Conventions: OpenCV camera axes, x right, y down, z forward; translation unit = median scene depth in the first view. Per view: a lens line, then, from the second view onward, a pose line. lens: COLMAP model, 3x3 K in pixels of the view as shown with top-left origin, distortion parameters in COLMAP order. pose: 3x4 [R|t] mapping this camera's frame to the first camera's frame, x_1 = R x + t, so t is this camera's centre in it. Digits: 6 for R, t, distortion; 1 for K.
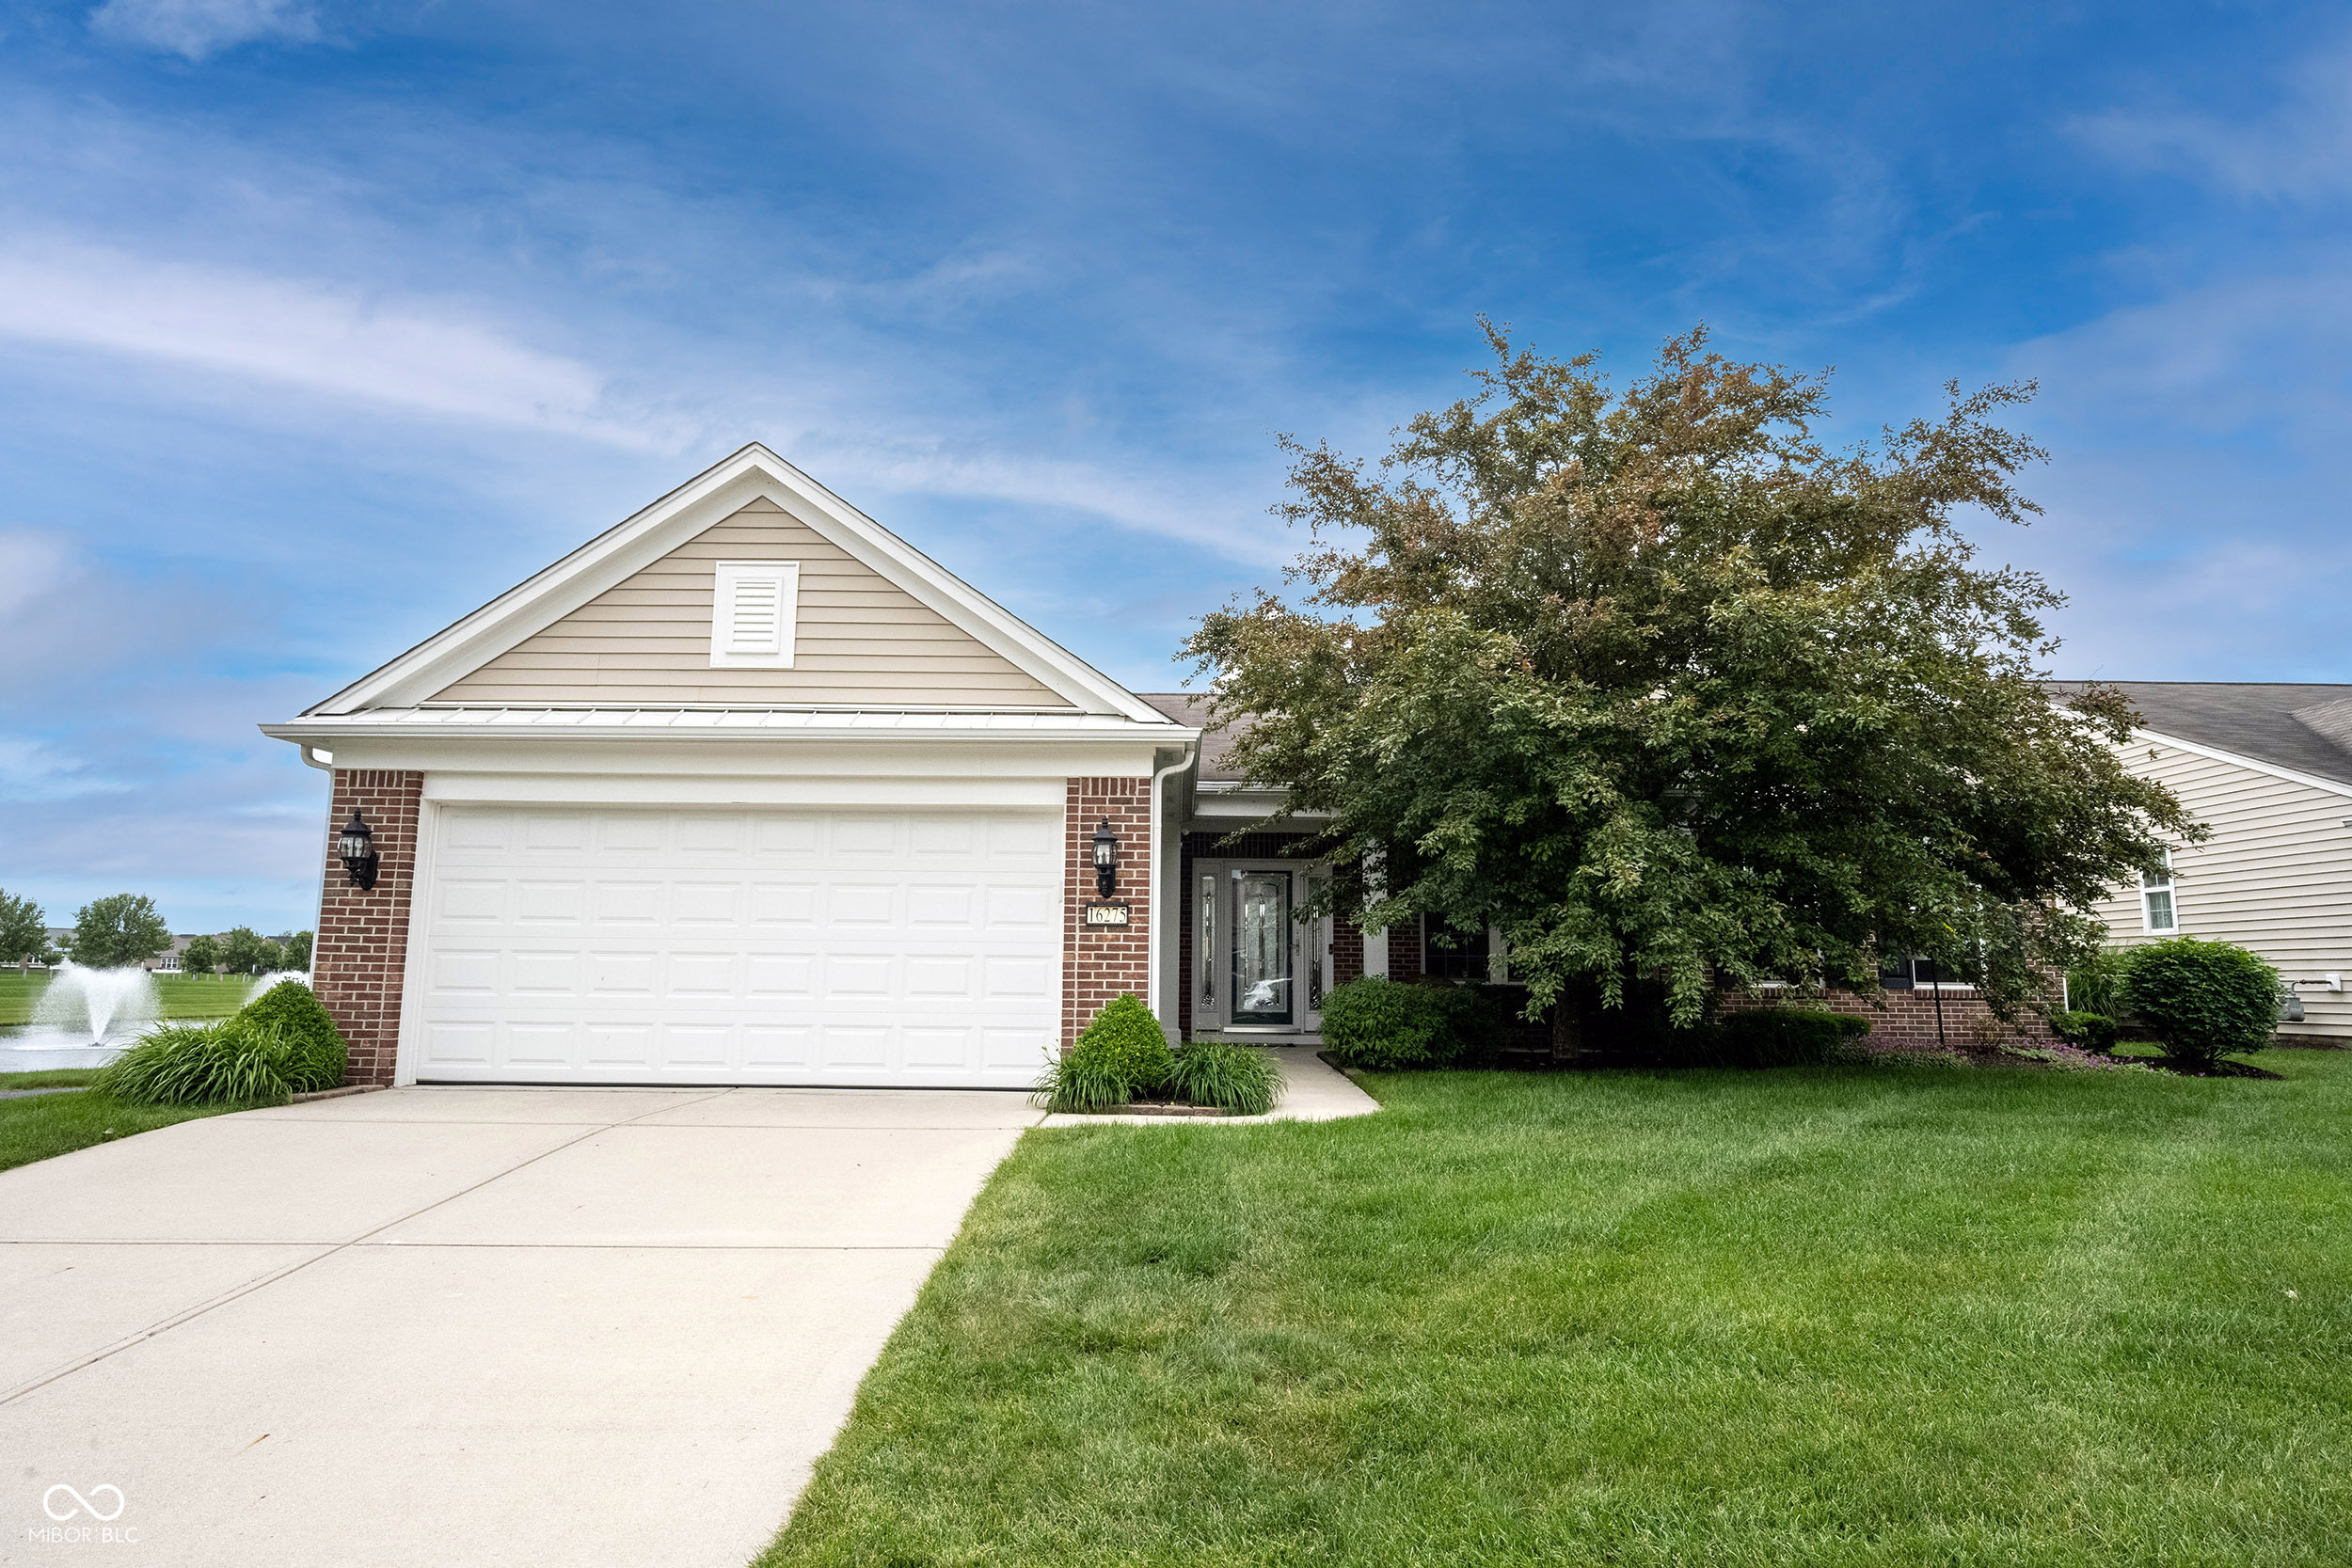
lens RADIAL K [[1294.6, 0, 1176.0], [0, 1294.6, 784.0], [0, 0, 1]] dist [-0.001851, -0.000039]
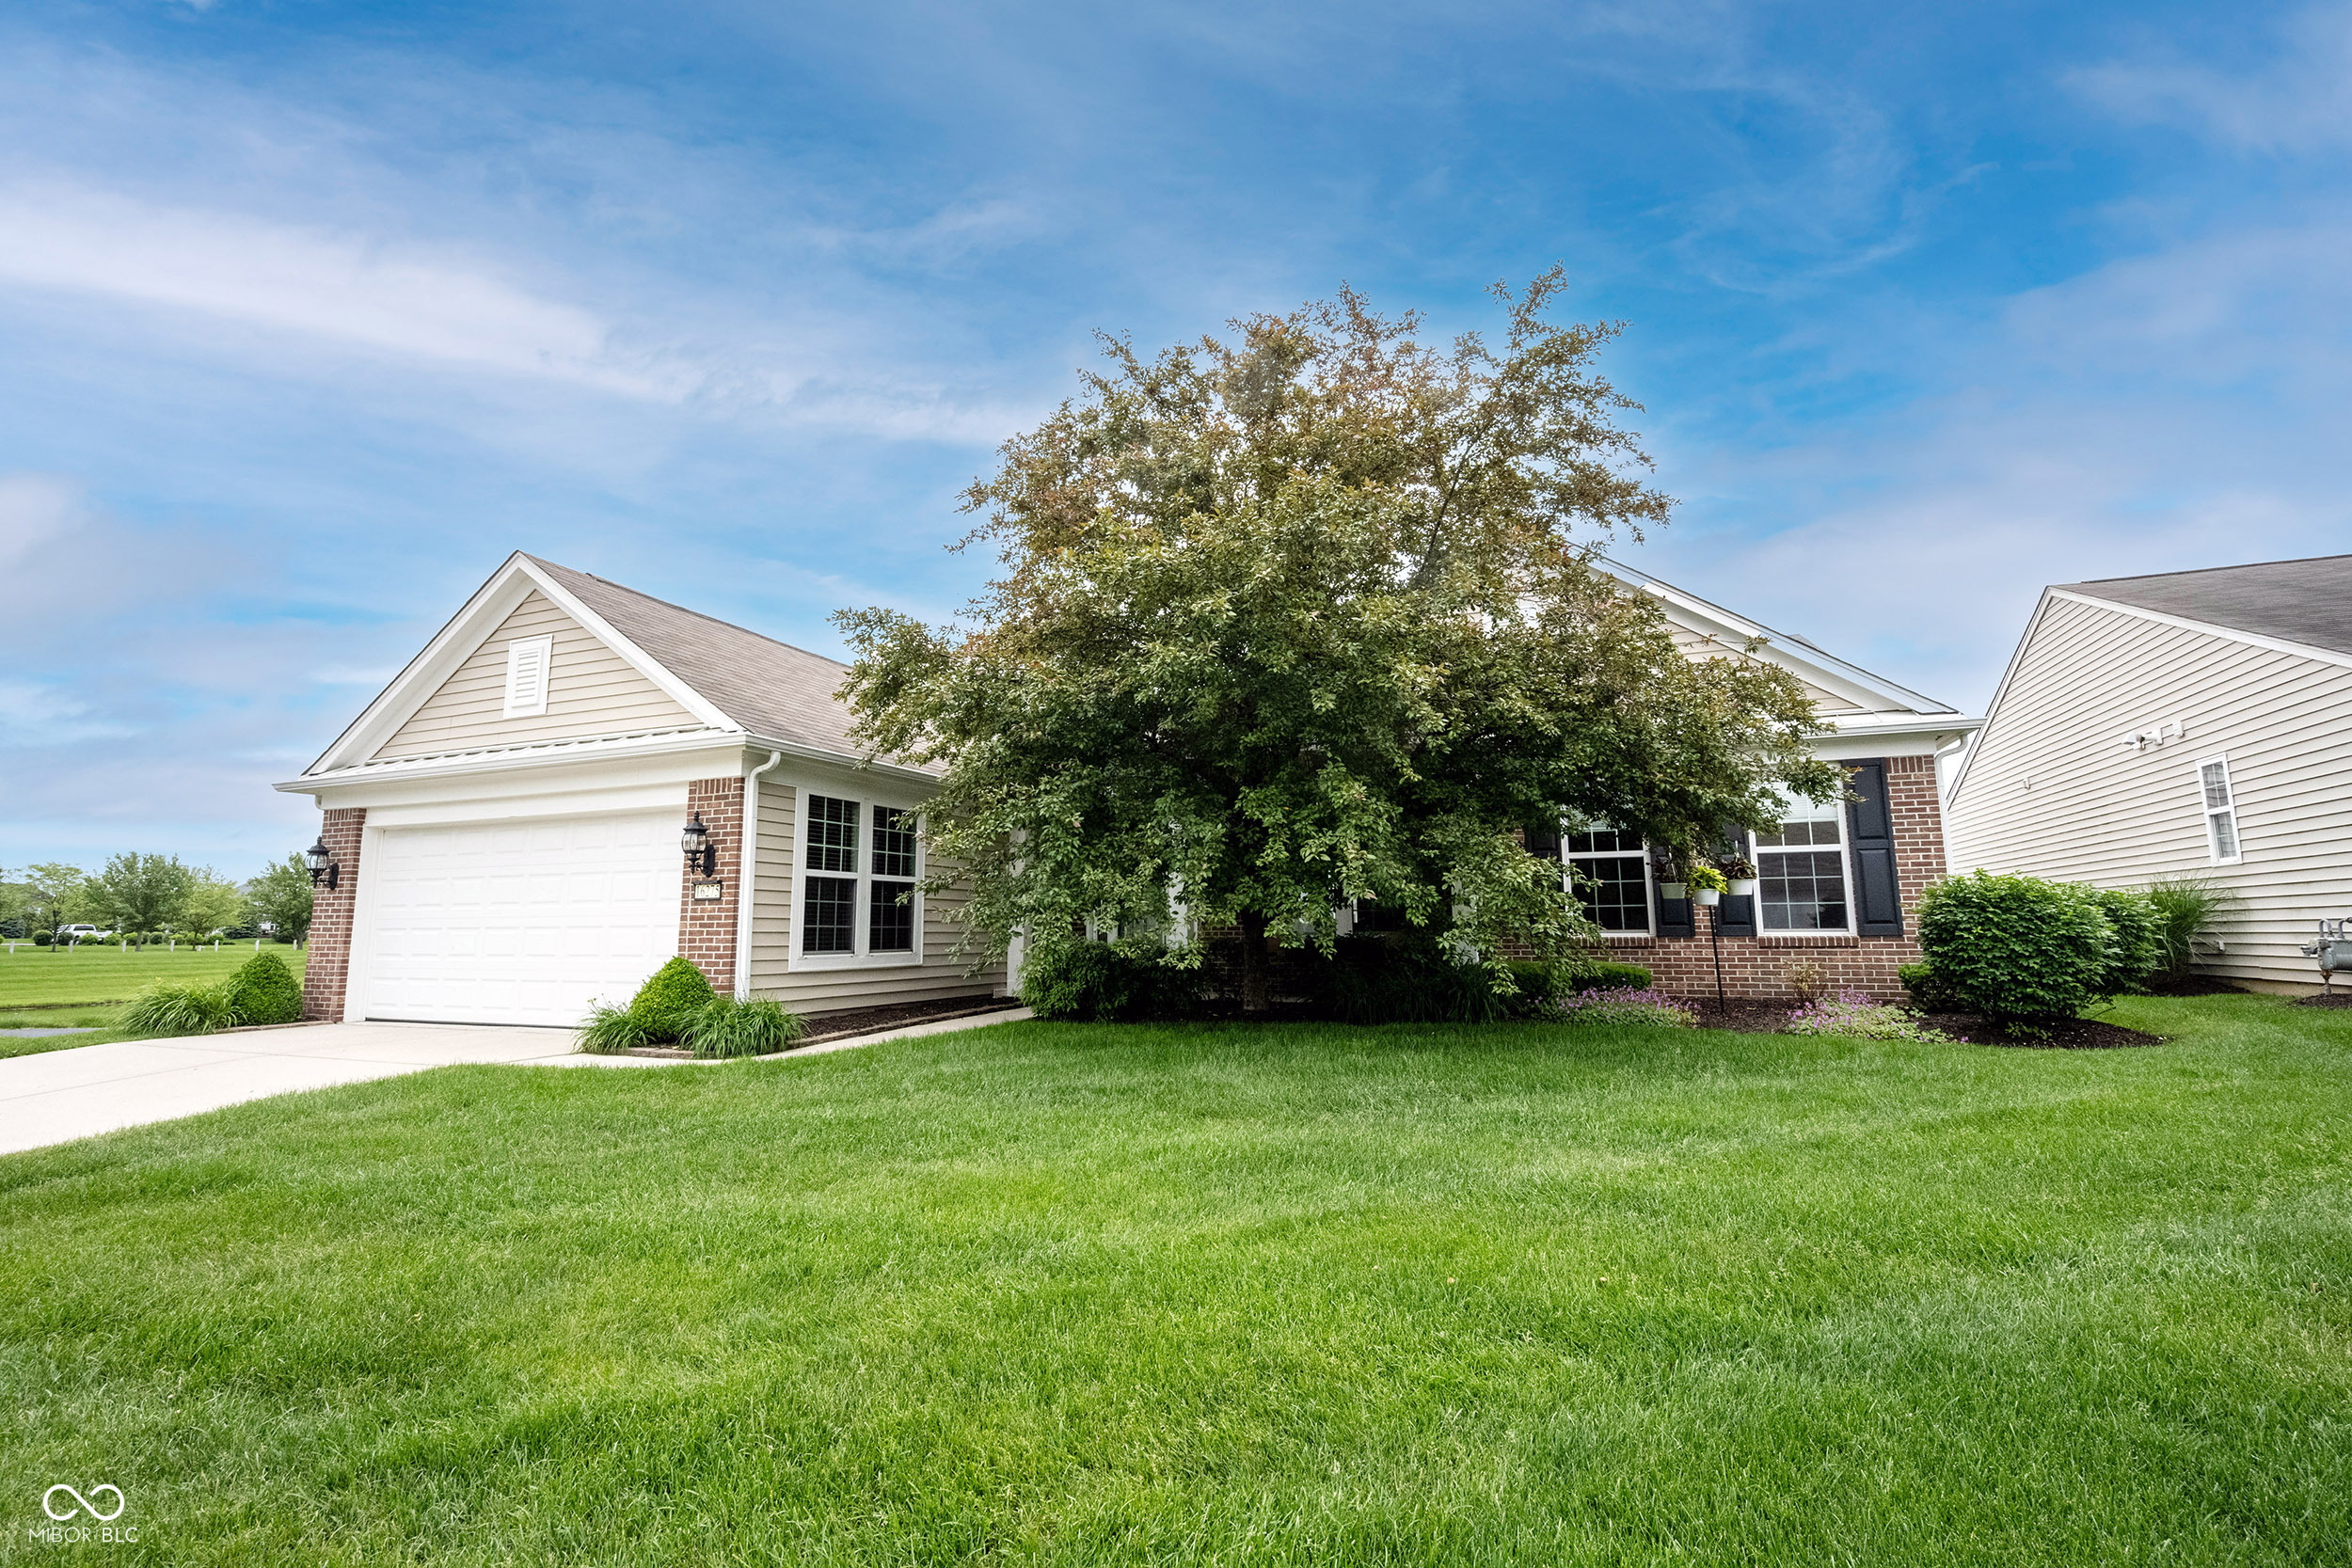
lens RADIAL K [[1058.5, 0, 1167.3], [0, 1058.5, 779.9], [0, 0, 1]] dist [0.003276, 0.000262]
pose [[0.923979, -0.070760, -0.375841, 0.708200], [0.072981, 0.997298, -0.008344, 0.034952], [0.375416, -0.019719, 0.926647, 0.223949]]
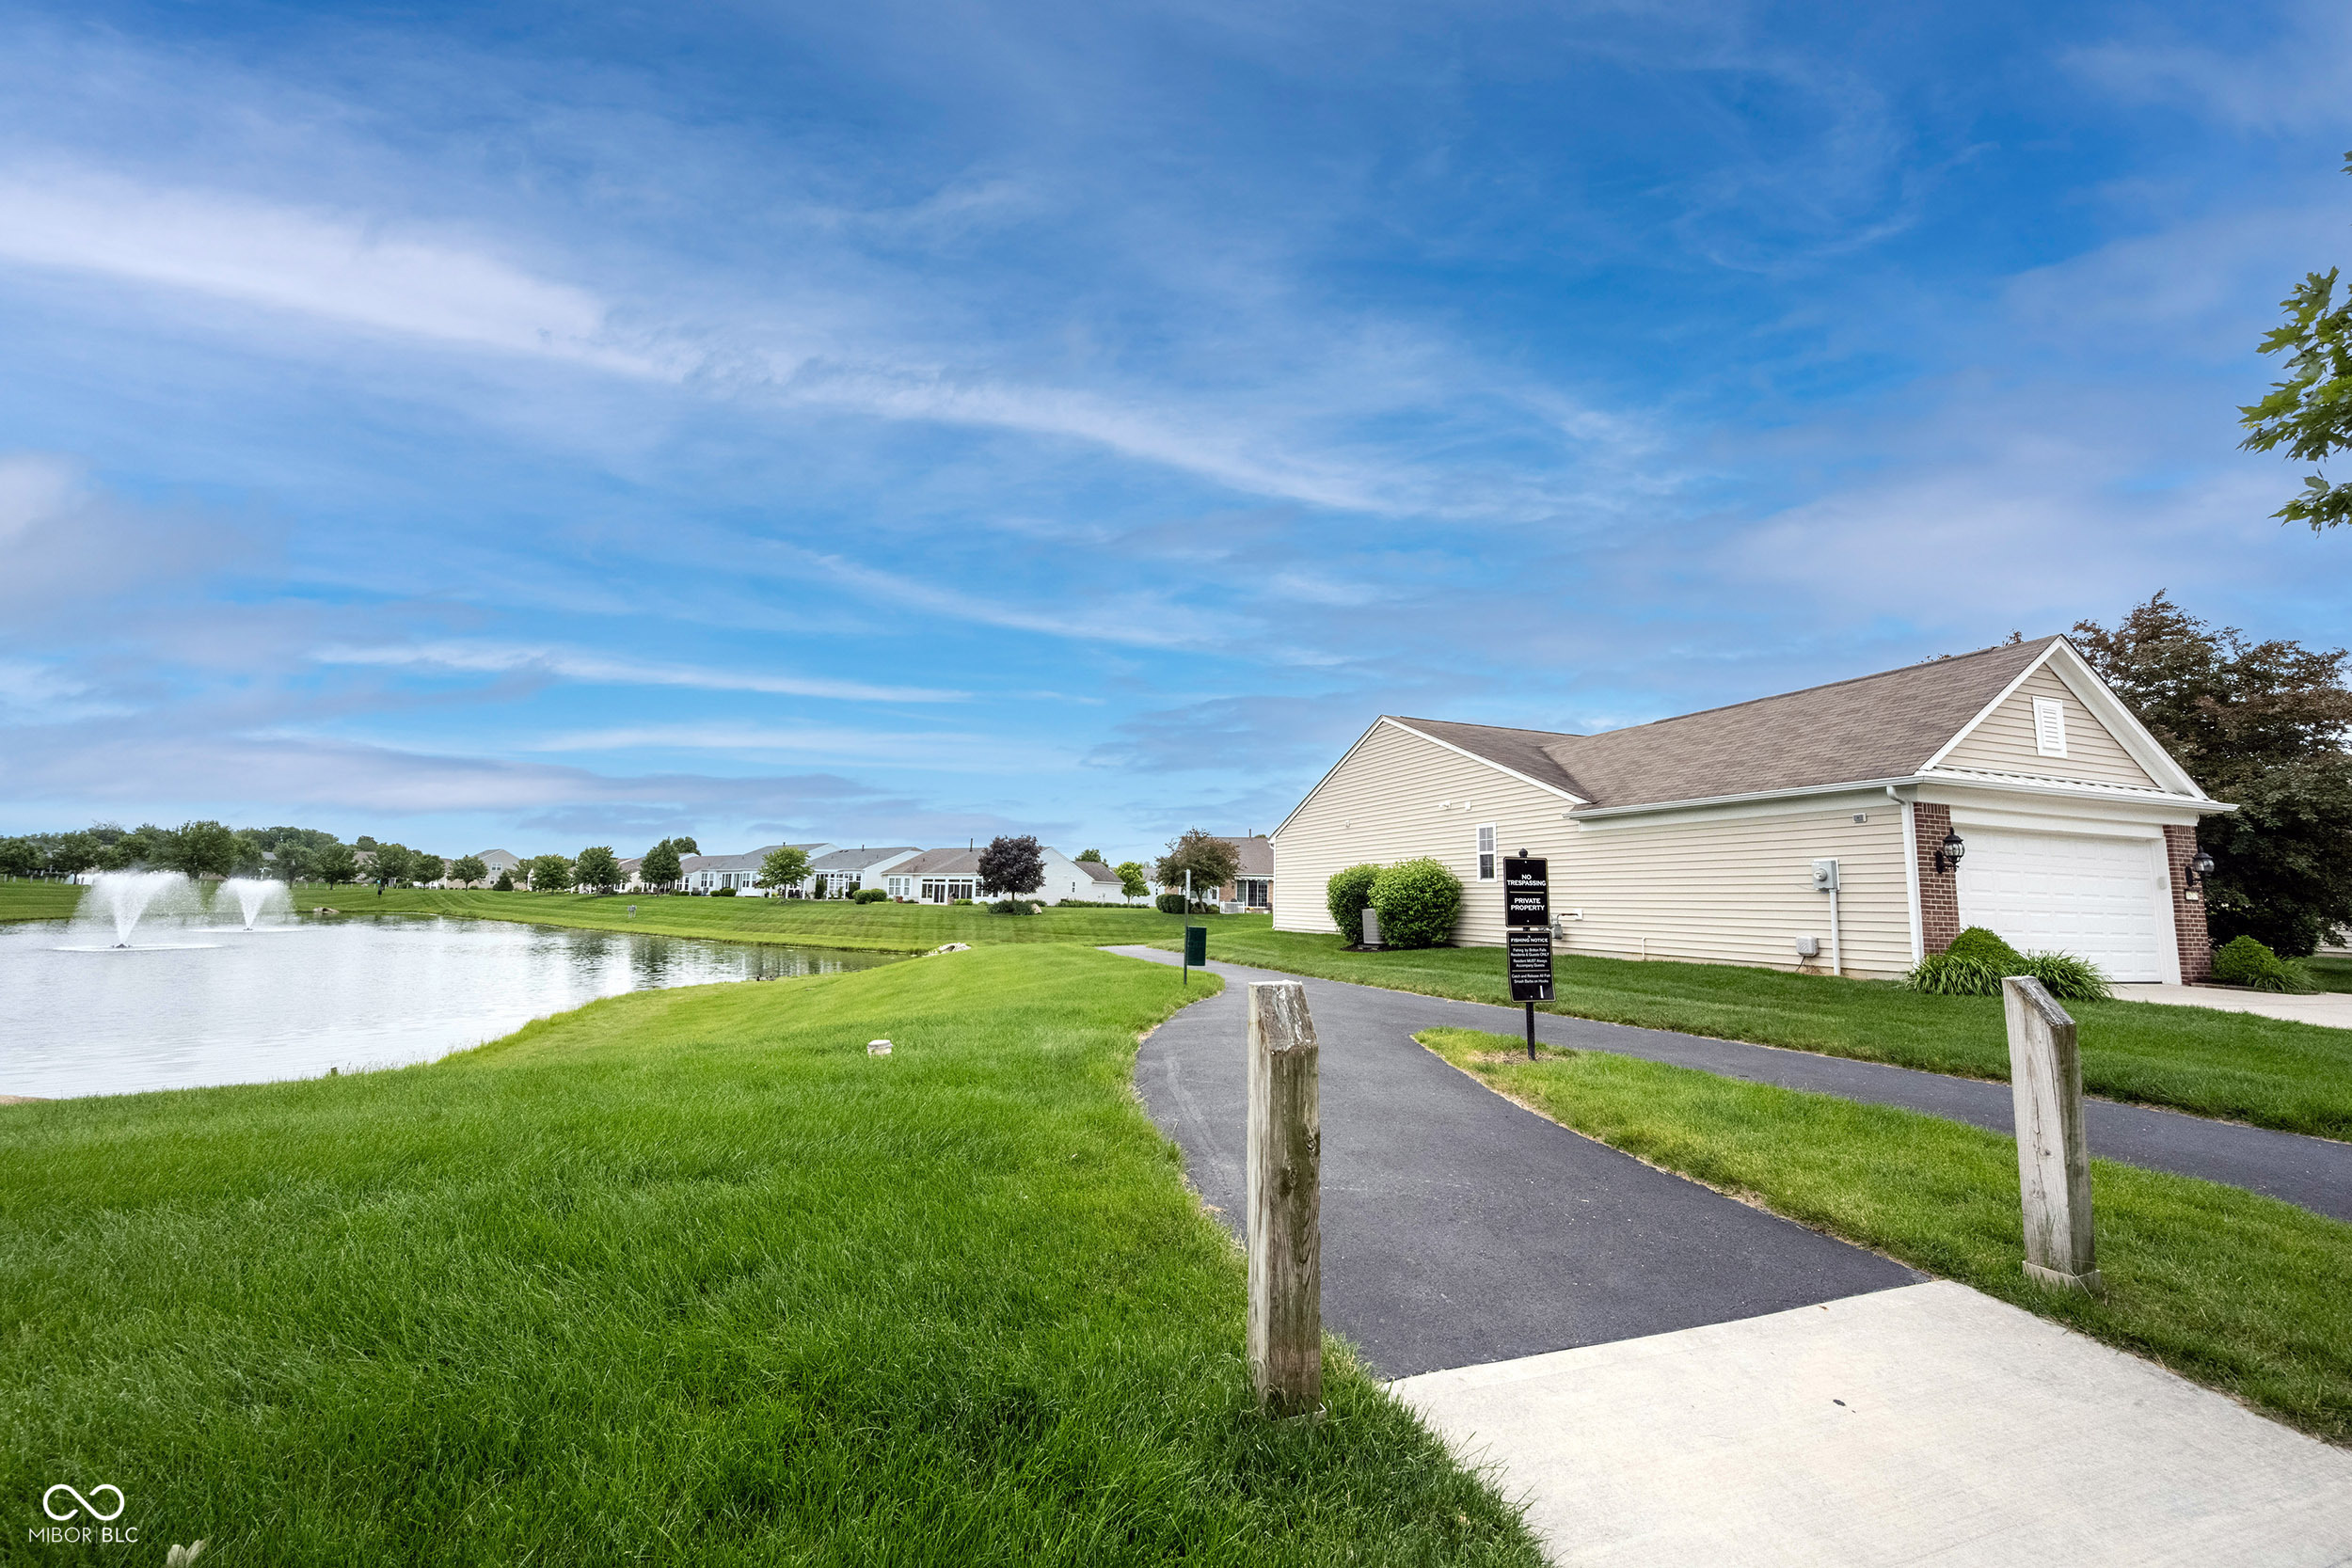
lens RADIAL K [[922.2, 0, 1162.2], [0, 922.2, 777.9], [0, 0, 1]] dist [0.001345, 0.000027]
pose [[0.927553, 0.055986, 0.369474, -1.994525], [-0.062342, 0.998041, 0.005276, 0.012629], [-0.368455, -0.027928, 0.929226, 0.243072]]
